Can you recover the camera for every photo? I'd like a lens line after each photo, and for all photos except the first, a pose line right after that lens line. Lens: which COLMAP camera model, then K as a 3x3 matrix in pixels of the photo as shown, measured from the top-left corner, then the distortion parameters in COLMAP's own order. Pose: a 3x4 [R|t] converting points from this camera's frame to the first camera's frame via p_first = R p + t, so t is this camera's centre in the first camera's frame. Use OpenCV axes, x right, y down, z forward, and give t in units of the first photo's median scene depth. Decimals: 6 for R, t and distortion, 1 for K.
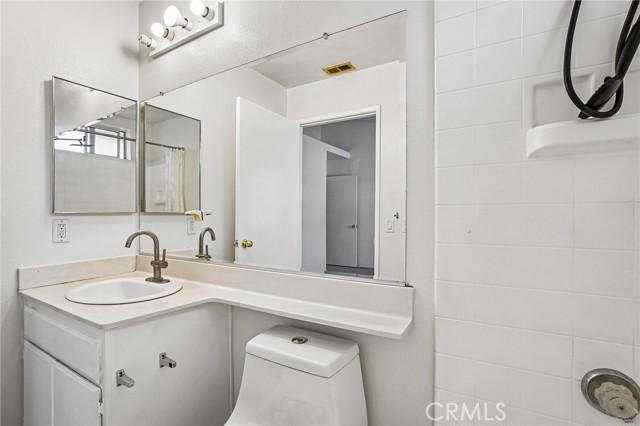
lens RADIAL K [[309.8, 0, 320.9], [0, 309.8, 212.4], [0, 0, 1]] dist [-0.024314, 0.010248]
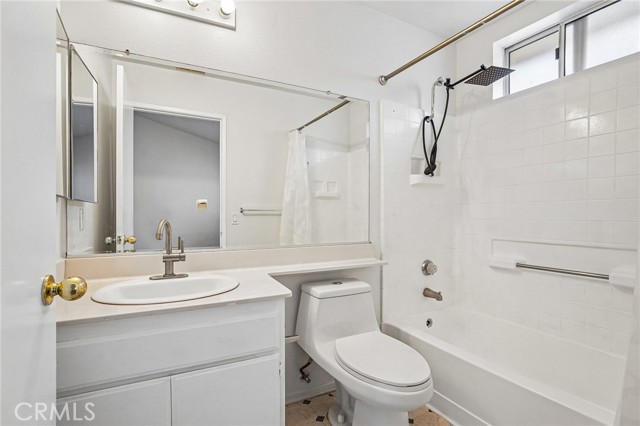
lens RADIAL K [[309.8, 0, 323.4], [0, 309.8, 215.5], [0, 0, 1]] dist [-0.024314, 0.010248]
pose [[0.515487, -0.001348, 0.856896, -1.068044], [-0.008946, 0.999936, 0.006955, 0.033280], [-0.856850, -0.011251, 0.515442, 0.157845]]
